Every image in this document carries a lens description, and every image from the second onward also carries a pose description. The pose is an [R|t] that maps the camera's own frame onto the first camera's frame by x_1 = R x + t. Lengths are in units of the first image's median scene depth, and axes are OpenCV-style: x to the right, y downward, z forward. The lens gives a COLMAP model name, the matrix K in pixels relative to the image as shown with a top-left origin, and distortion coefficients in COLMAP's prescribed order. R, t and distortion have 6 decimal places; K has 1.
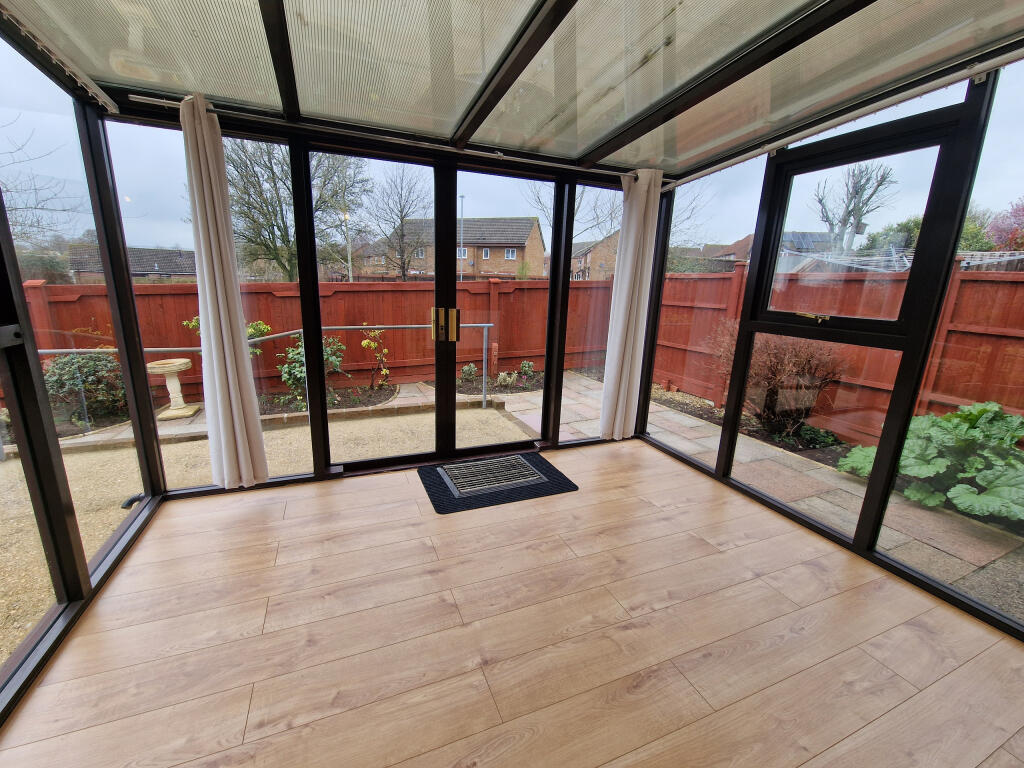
lens RADIAL K [[420.9, 0, 508.4], [0, 420.9, 379.9], [0, 0, 1]] dist [-0.003634, -0.000305]
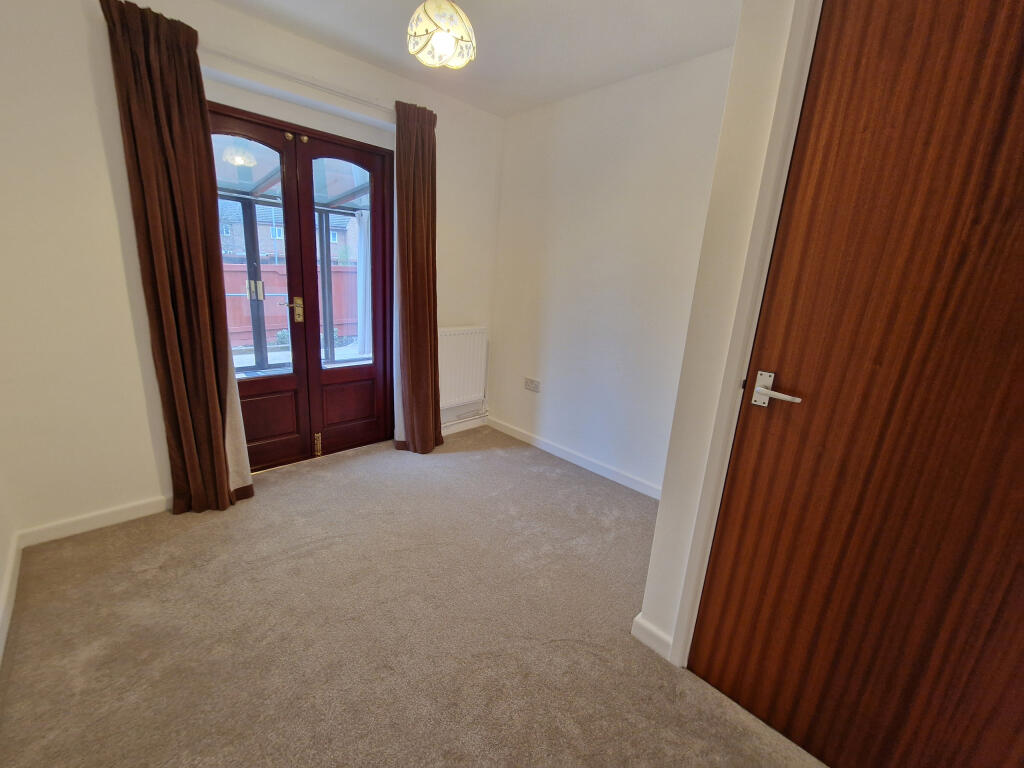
lens RADIAL K [[420.9, 0, 509.2], [0, 420.9, 375.6], [0, 0, 1]] dist [-0.003634, -0.000305]
pose [[0.929833, -0.068946, 0.361465, 0.184626], [0.060182, 0.997557, 0.035463, 0.233659], [-0.363027, -0.011221, 0.931711, -1.074983]]
